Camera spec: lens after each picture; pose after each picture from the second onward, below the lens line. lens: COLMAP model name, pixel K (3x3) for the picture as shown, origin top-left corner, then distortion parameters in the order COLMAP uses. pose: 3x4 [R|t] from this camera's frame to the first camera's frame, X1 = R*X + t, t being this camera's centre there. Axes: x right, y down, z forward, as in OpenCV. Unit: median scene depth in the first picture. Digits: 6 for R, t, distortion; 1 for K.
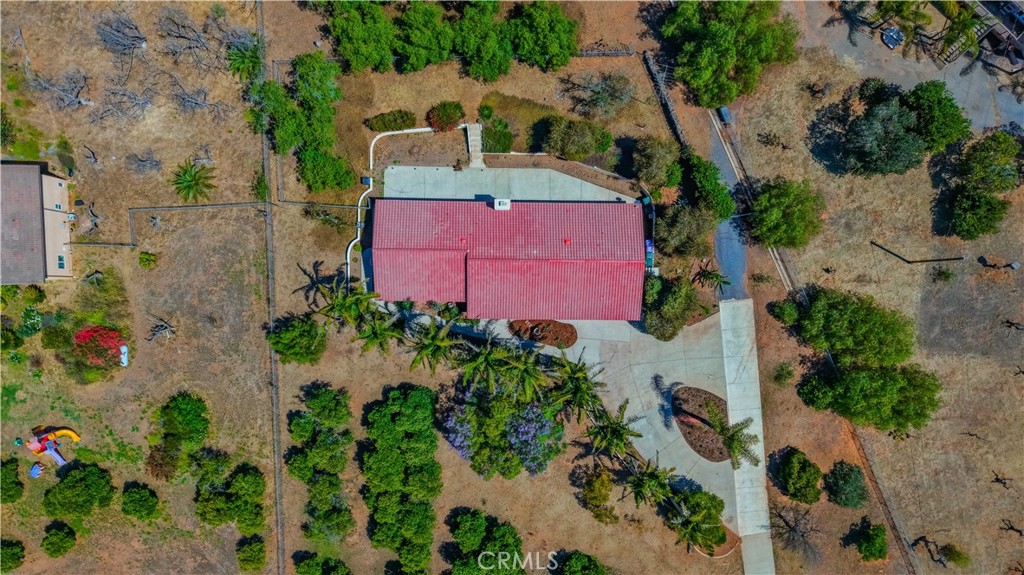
lens RADIAL K [[686.6, 0, 515.4], [0, 686.6, 280.4], [0, 0, 1]] dist [0.022750, -0.019809]
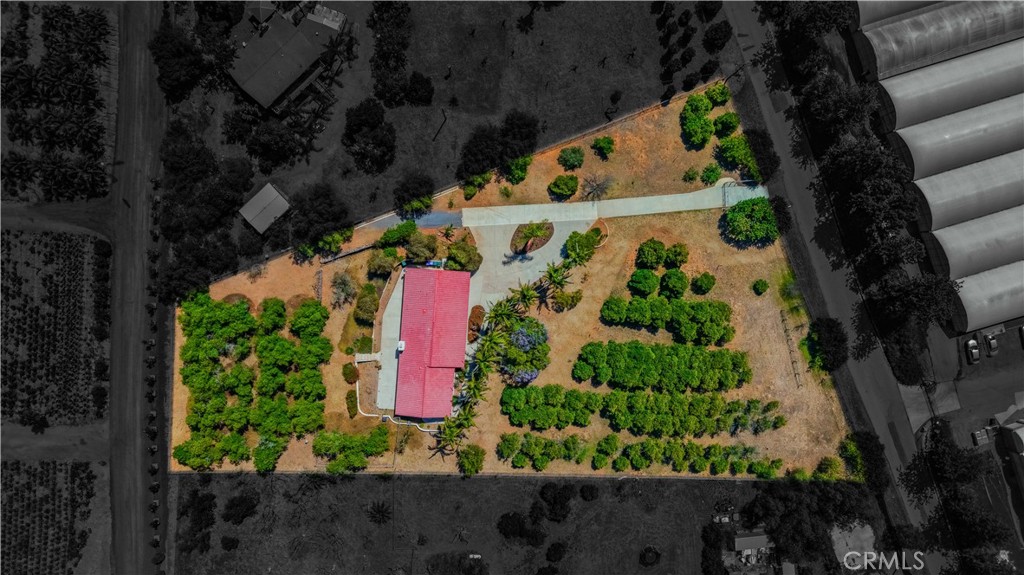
lens RADIAL K [[686.6, 0, 518.2], [0, 686.6, 289.6], [0, 0, 1]] dist [0.022750, -0.019809]
pose [[0.058902, -0.997602, -0.036351, 0.205648], [0.997276, 0.057185, 0.046578, 0.101067], [-0.044388, -0.038996, 0.998253, -0.796402]]
